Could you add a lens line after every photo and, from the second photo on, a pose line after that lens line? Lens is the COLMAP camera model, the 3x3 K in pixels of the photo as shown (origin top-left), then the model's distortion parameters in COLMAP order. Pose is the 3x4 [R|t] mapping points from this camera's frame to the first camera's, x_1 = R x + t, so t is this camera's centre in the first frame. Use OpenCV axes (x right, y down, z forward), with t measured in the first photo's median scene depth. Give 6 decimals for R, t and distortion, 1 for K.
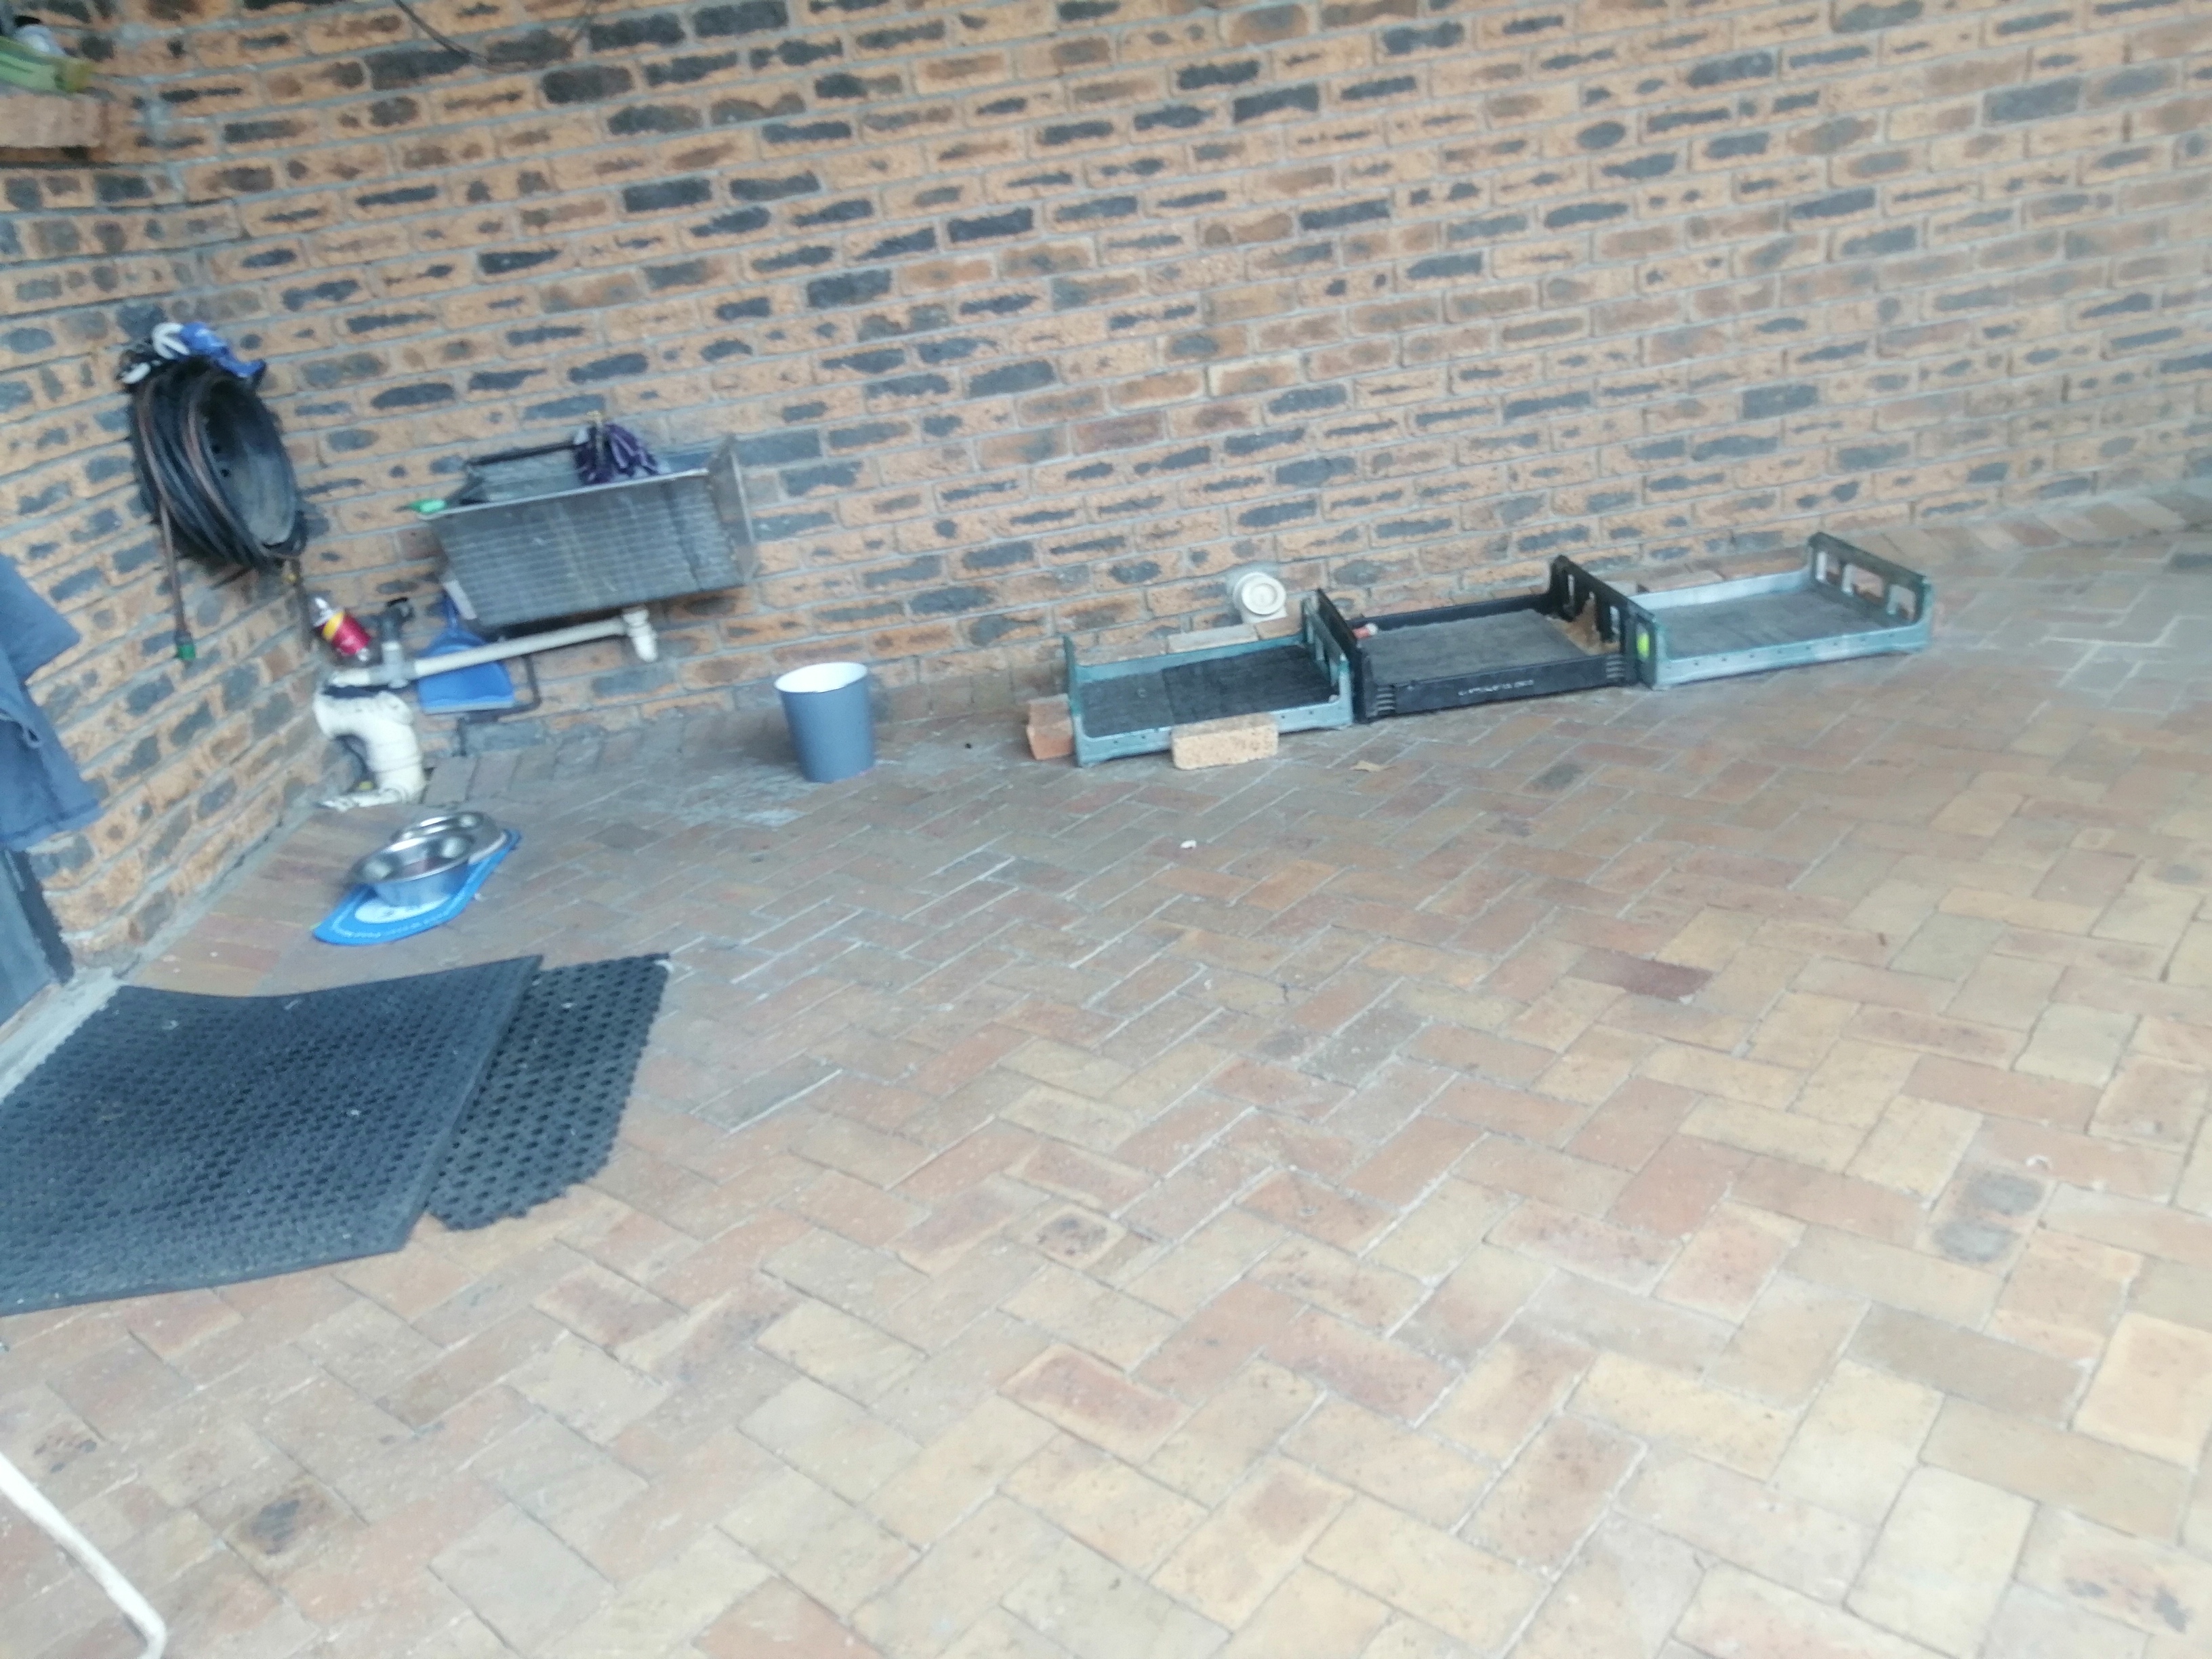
lens RADIAL K [[1732.9, 0, 1137.6], [0, 1732.9, 825.7], [0, 0, 1]] dist [-0.053503, 0.069685]
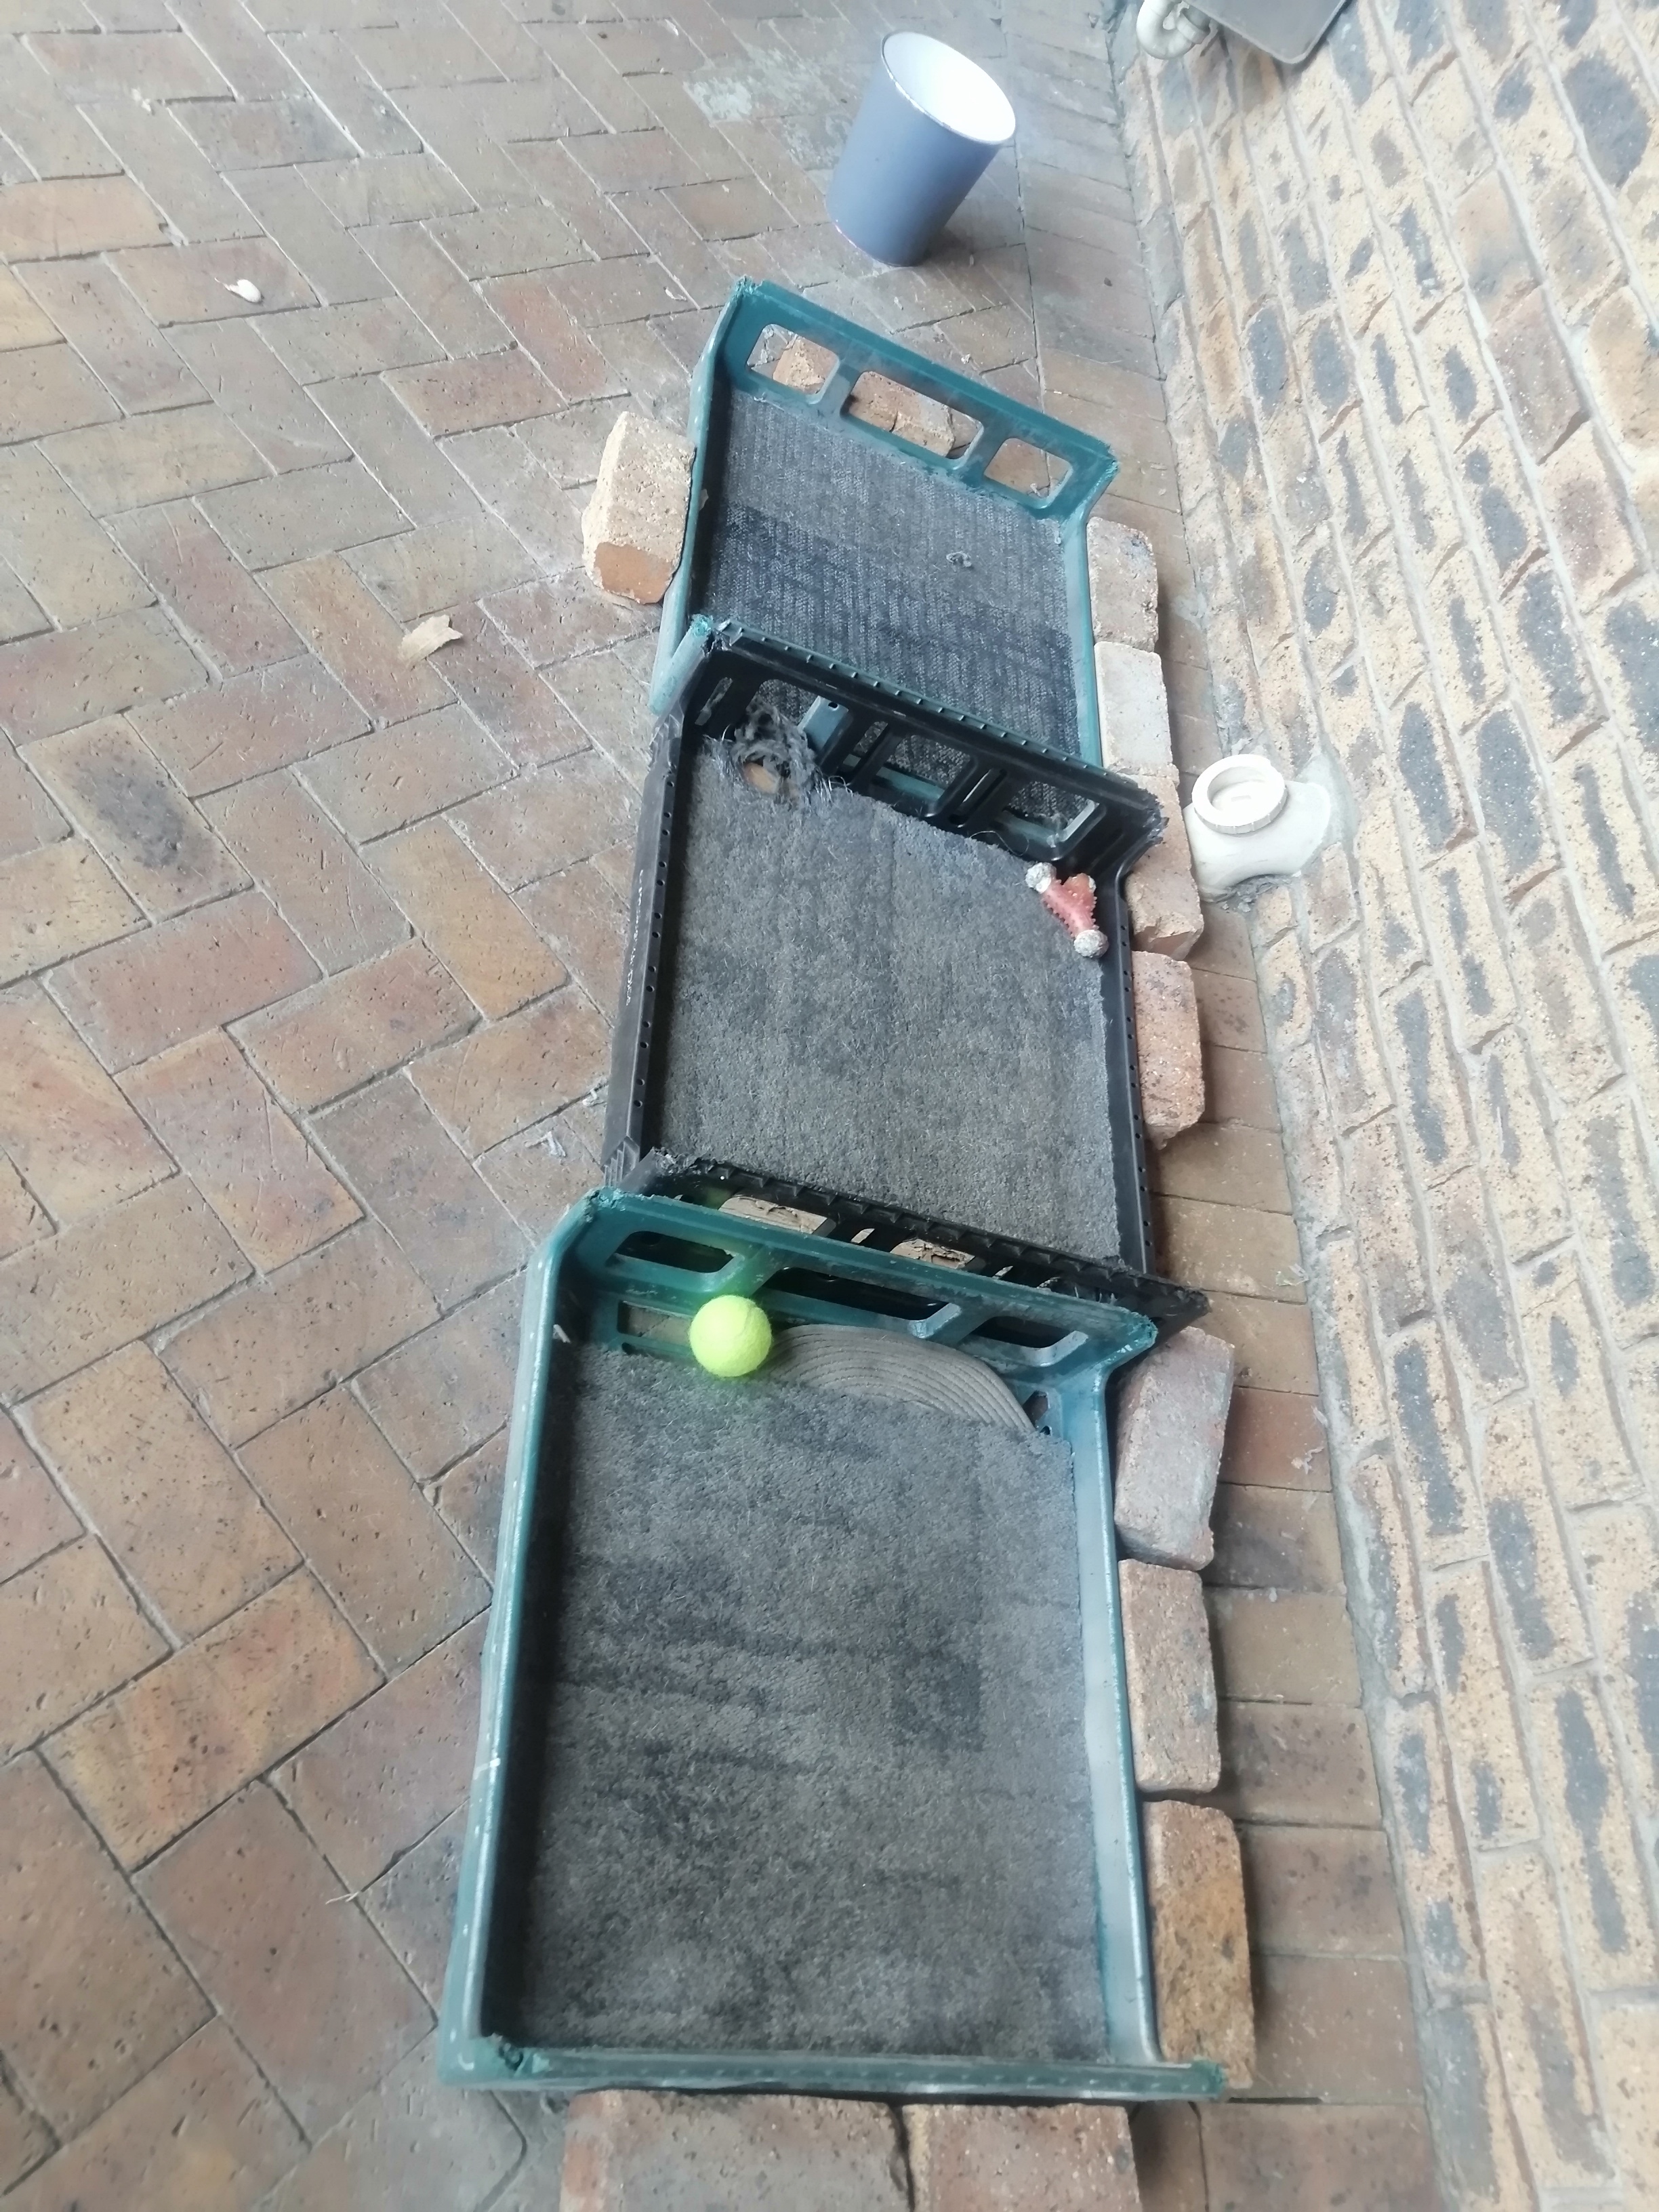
lens RADIAL K [[1732.9, 0, 819.9], [0, 1732.9, 1115.0], [0, 0, 1]] dist [-0.053503, 0.069685]
pose [[-0.140141, 0.882566, -0.448817, 0.375014], [-0.746552, 0.203573, 0.633418, -0.326672], [0.650401, 0.423833, 0.630352, 0.677088]]
